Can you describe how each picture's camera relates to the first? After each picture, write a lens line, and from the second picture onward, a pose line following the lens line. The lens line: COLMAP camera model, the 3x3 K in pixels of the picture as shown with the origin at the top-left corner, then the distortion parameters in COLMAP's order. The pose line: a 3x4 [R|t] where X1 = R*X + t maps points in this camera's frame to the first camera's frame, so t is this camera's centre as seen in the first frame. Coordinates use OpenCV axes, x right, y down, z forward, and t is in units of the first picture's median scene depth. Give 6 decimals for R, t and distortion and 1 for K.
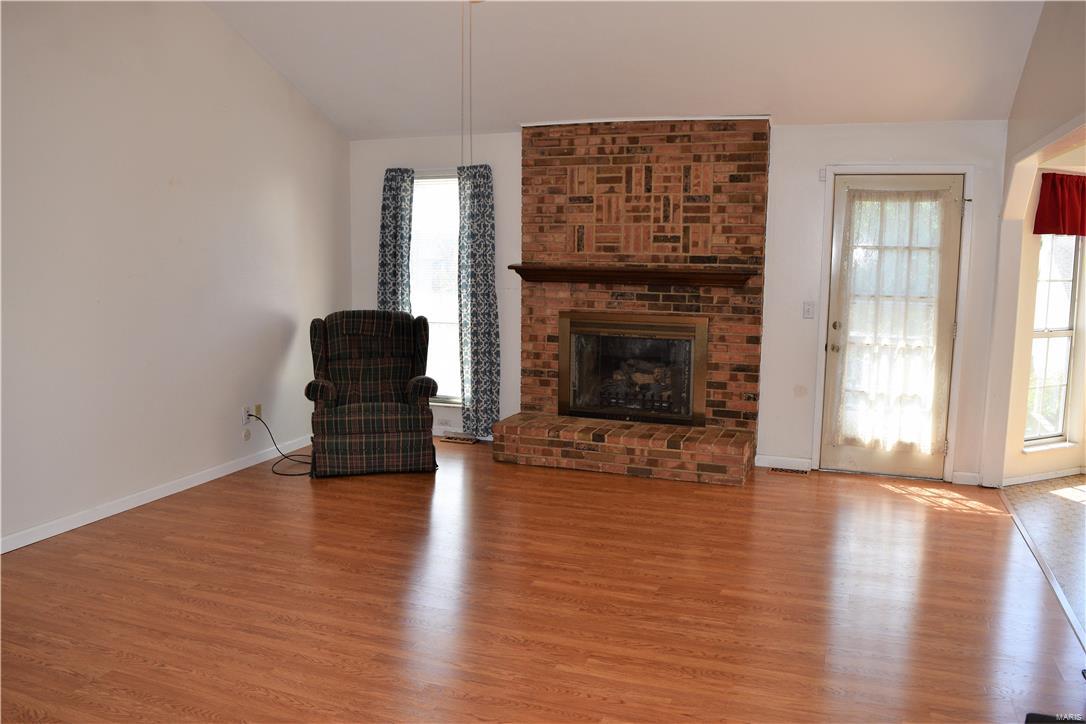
lens RADIAL K [[850.0, 0, 536.9], [0, 850.0, 363.9], [0, 0, 1]] dist [-0.093583, 0.013020]
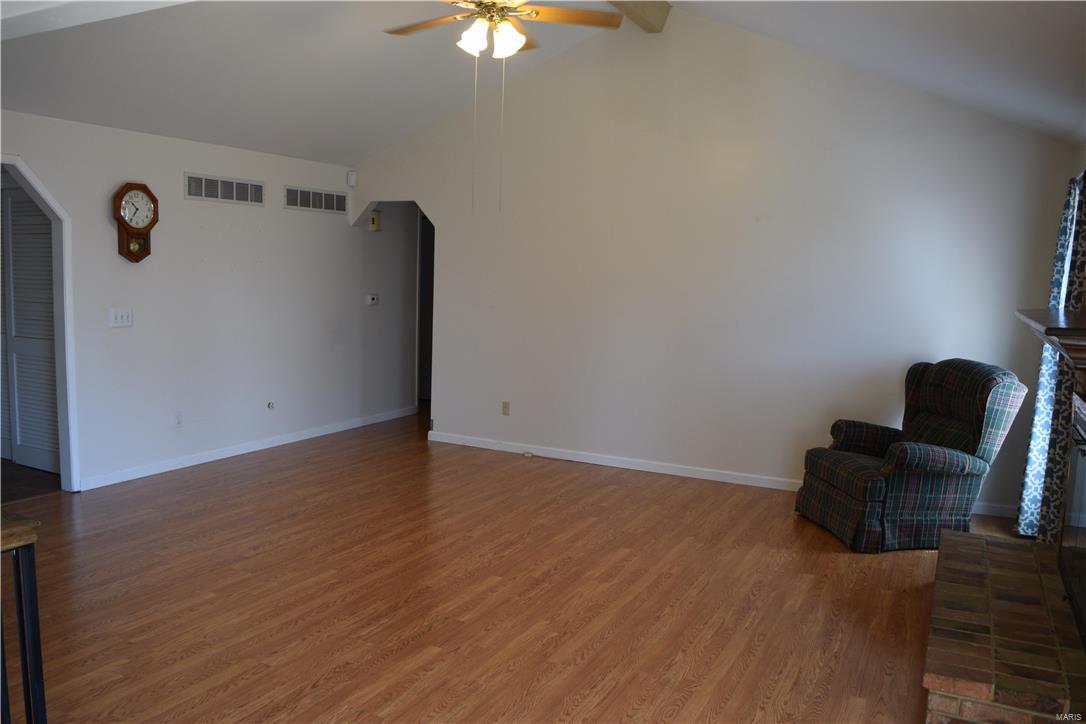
lens RADIAL K [[850.0, 0, 536.9], [0, 850.0, 363.9], [0, 0, 1]] dist [-0.093583, 0.013020]
pose [[-0.107019, 0.097820, -0.989433, 0.669101], [-0.164907, 0.979619, 0.114687, -0.088959], [0.980486, 0.175438, -0.088707, 0.716953]]
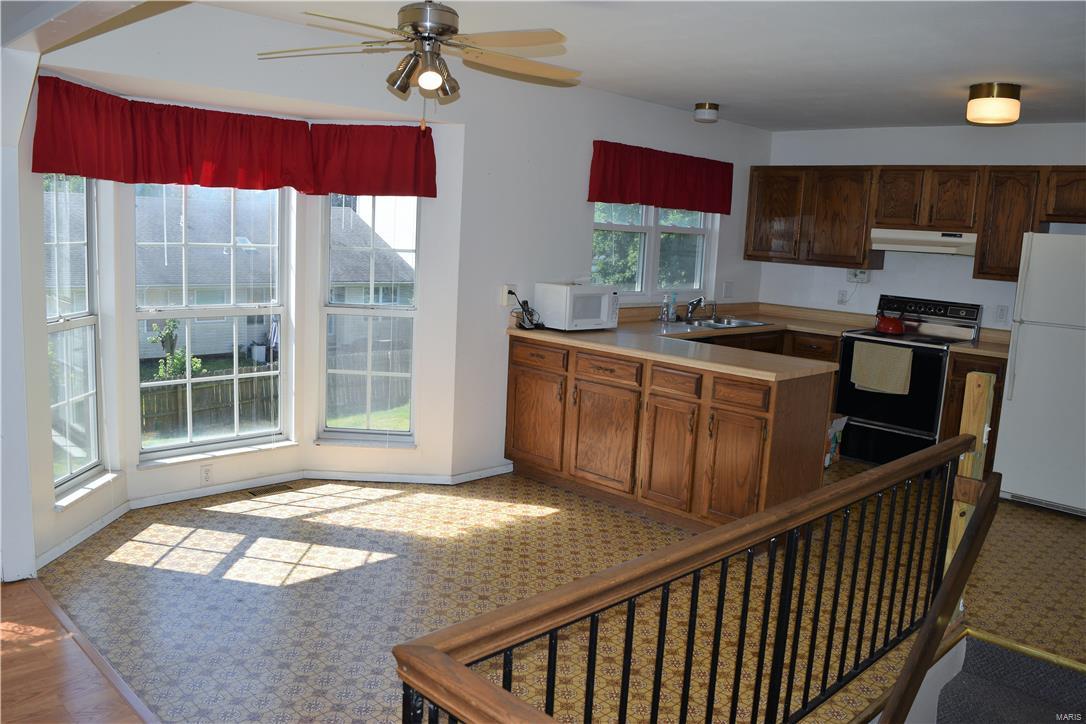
lens RADIAL K [[850.0, 0, 536.9], [0, 850.0, 363.9], [0, 0, 1]] dist [-0.093583, 0.013020]
pose [[0.416066, -0.126496, 0.900493, 0.162939], [0.079004, 0.991561, 0.102785, -0.041339], [-0.905896, 0.028377, 0.422548, 0.346230]]
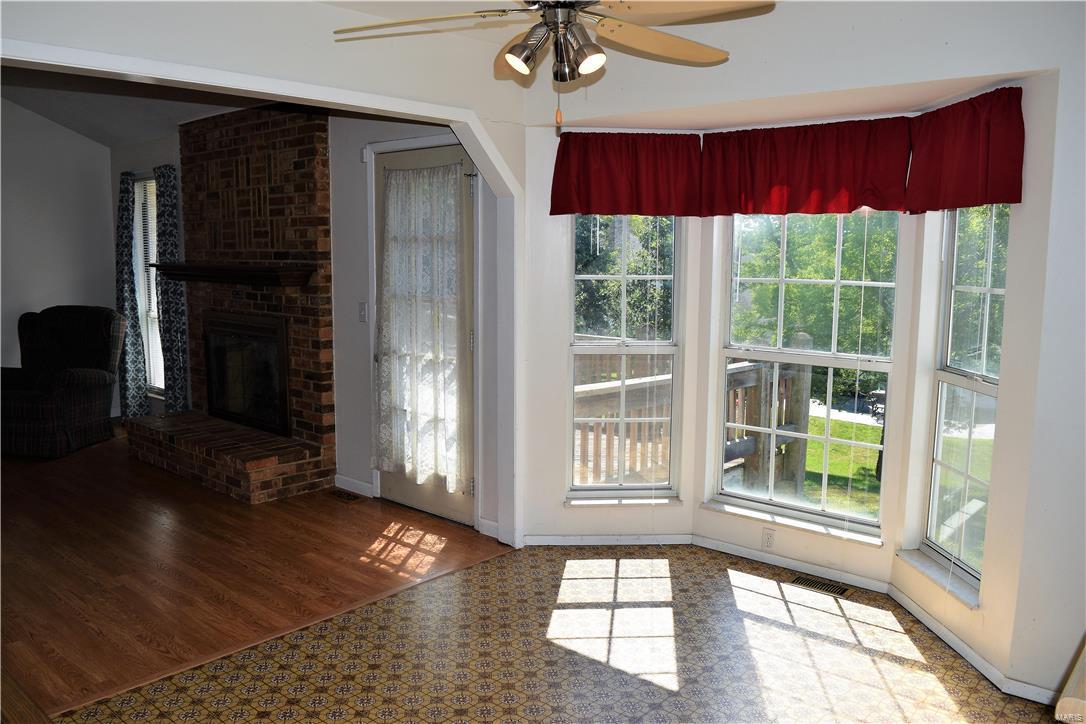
lens RADIAL K [[850.0, 0, 536.9], [0, 850.0, 363.9], [0, 0, 1]] dist [-0.093583, 0.013020]
pose [[0.934797, 0.044181, -0.352424, 0.776463], [-0.044976, 0.998970, 0.005937, -0.023462], [0.352323, 0.010301, 0.935822, 0.241250]]
